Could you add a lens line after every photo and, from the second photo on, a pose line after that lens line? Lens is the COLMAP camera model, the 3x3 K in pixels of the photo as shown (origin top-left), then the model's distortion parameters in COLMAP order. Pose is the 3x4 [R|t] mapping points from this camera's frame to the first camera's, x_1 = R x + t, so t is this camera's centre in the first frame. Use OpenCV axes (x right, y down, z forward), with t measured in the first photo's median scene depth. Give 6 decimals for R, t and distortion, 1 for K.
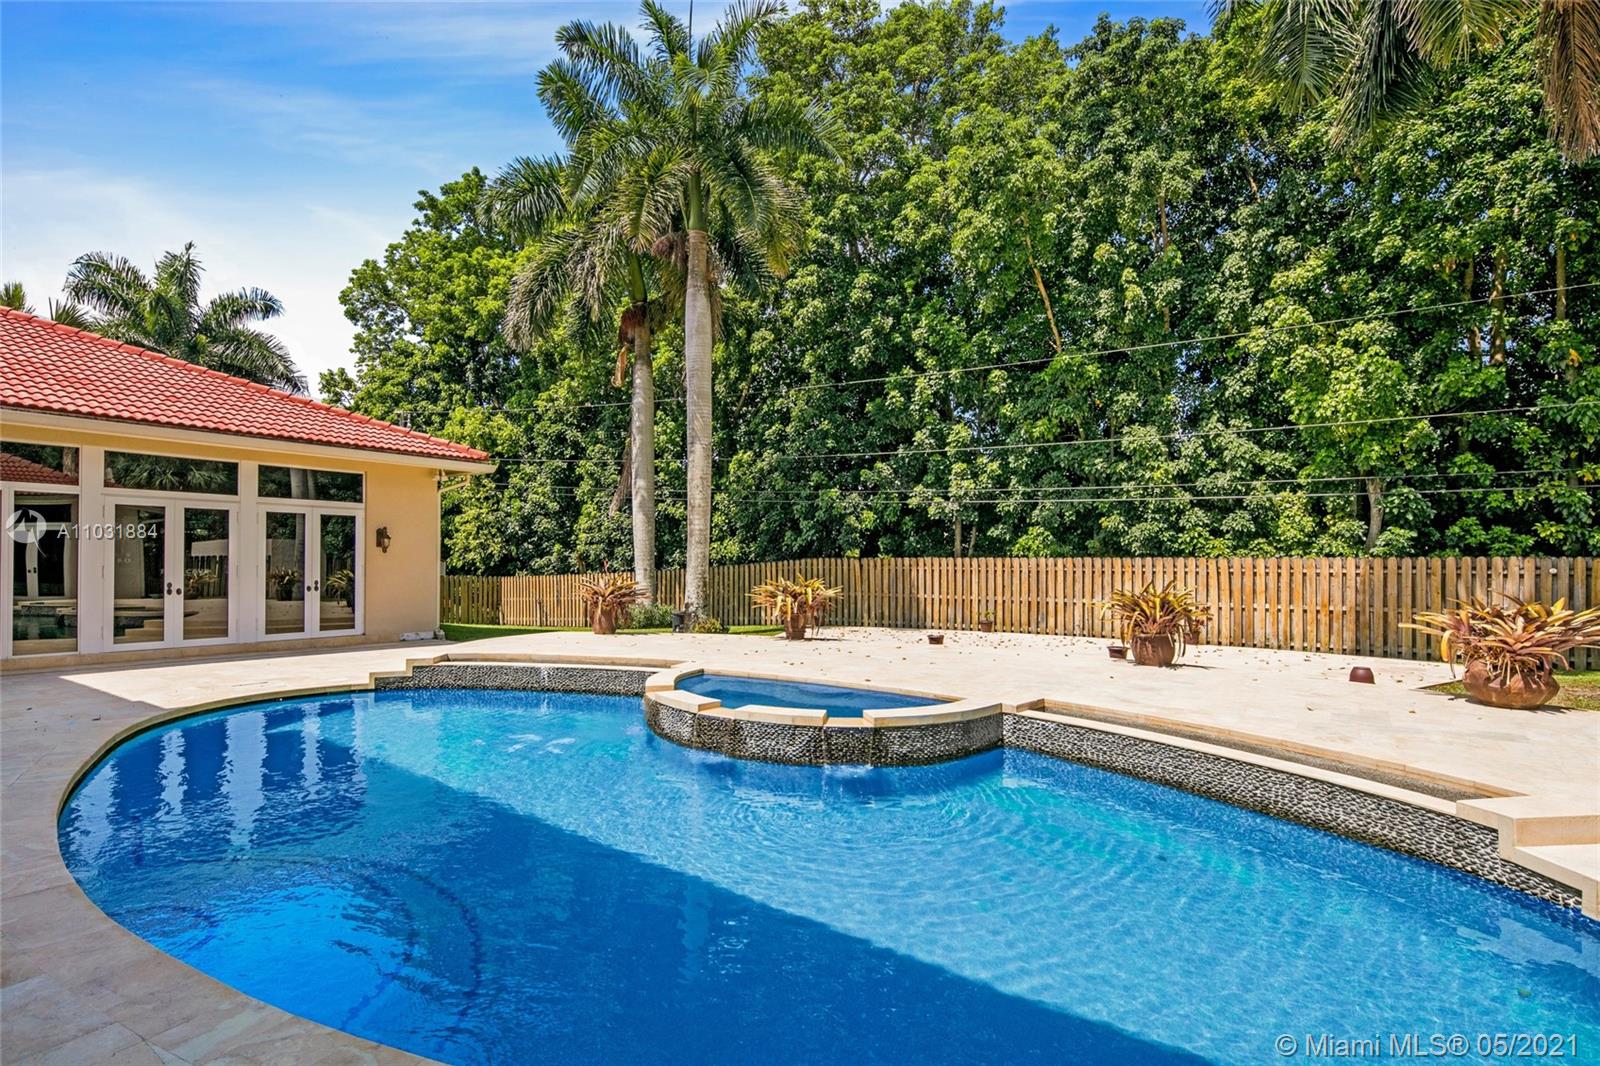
lens RADIAL K [[781.0, 0, 797.0], [0, 781.0, 555.7], [0, 0, 1]] dist [0.004994, -0.002160]
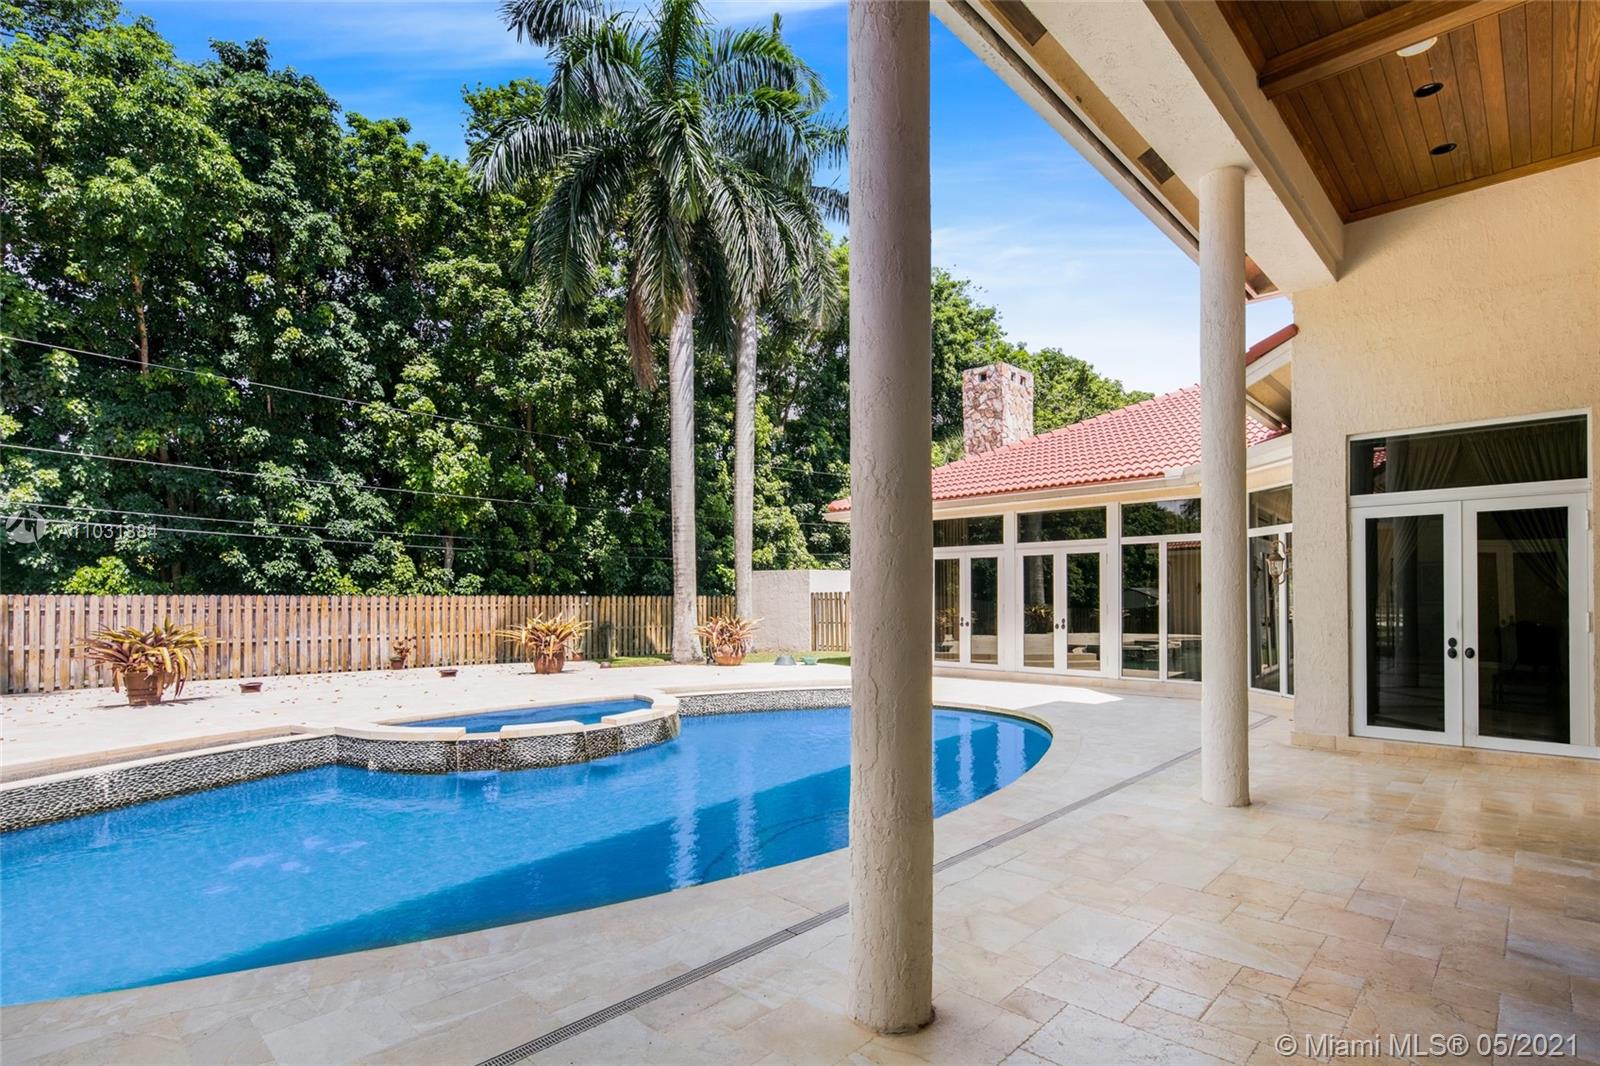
lens RADIAL K [[781.0, 0, 798.0], [0, 781.0, 595.6], [0, 0, 1]] dist [0.004994, -0.002160]
pose [[0.139530, 0.000451, 0.990218, -0.491864], [-0.006448, 0.999979, 0.000453, -0.001920], [-0.990197, -0.006448, 0.139530, 0.203449]]
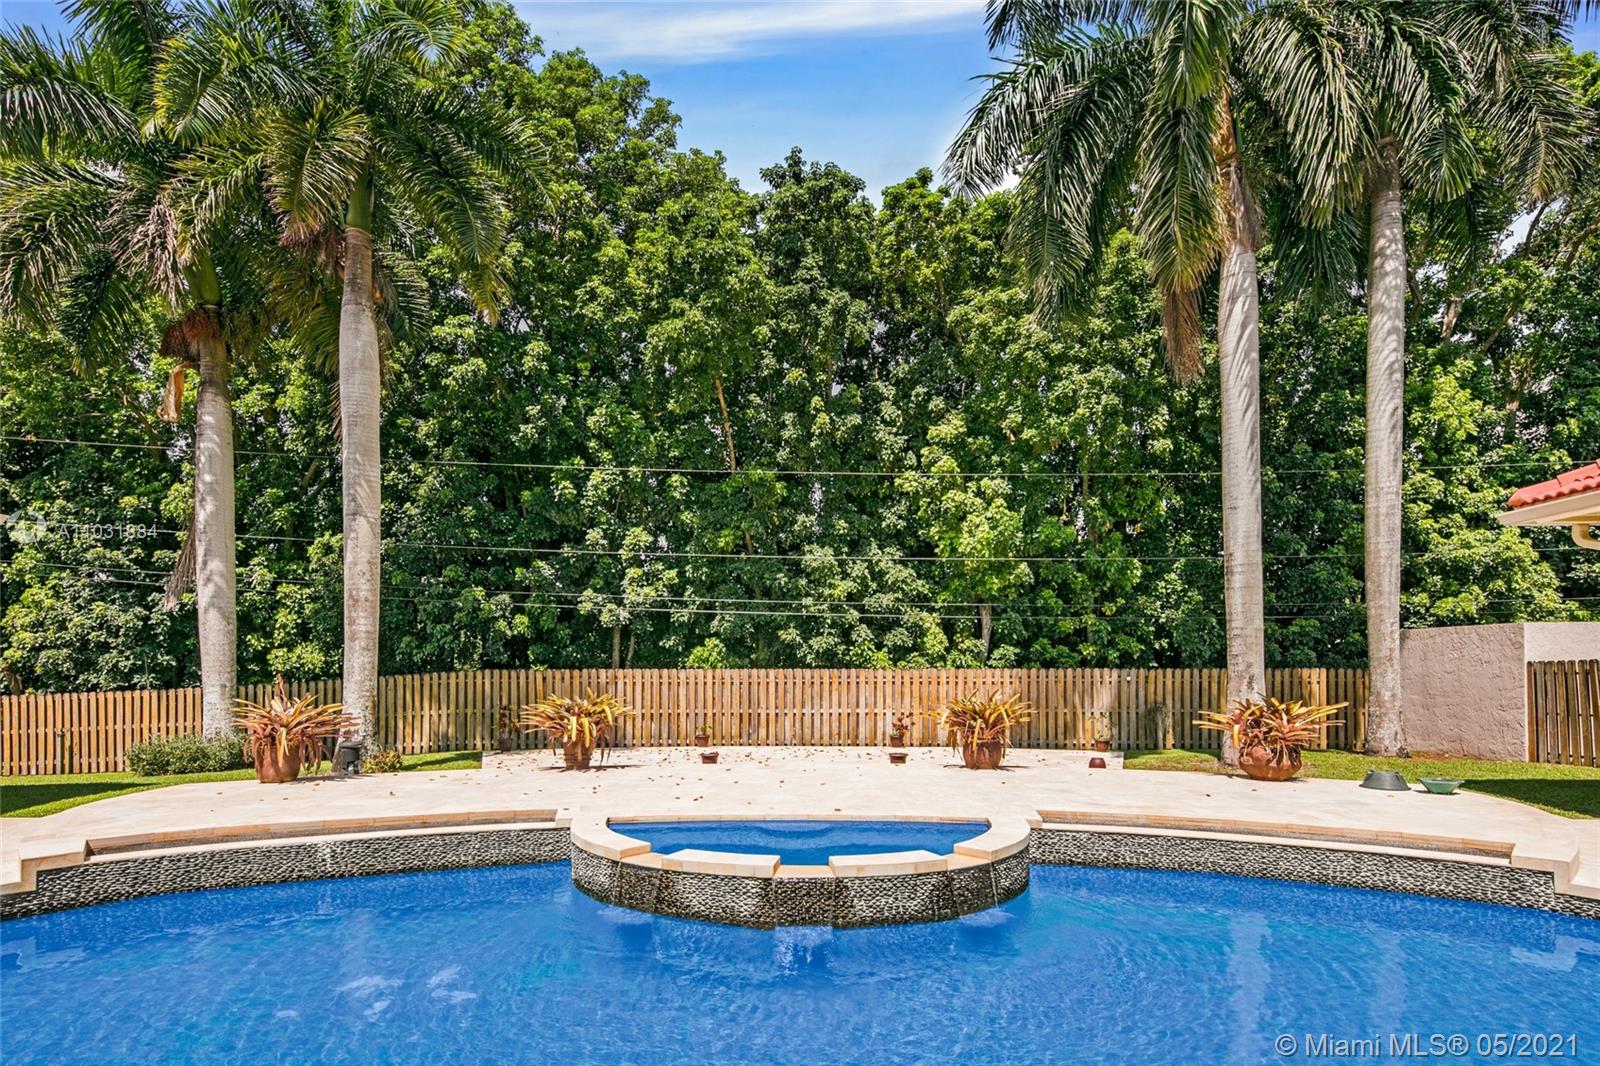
lens RADIAL K [[781.0, 0, 801.3], [0, 781.0, 667.0], [0, 0, 1]] dist [0.004994, -0.002160]
pose [[0.816819, 0.001632, 0.576892, -0.209367], [-0.001532, 0.999999, -0.000660, 0.000572], [-0.576892, -0.000345, 0.816820, 0.146860]]
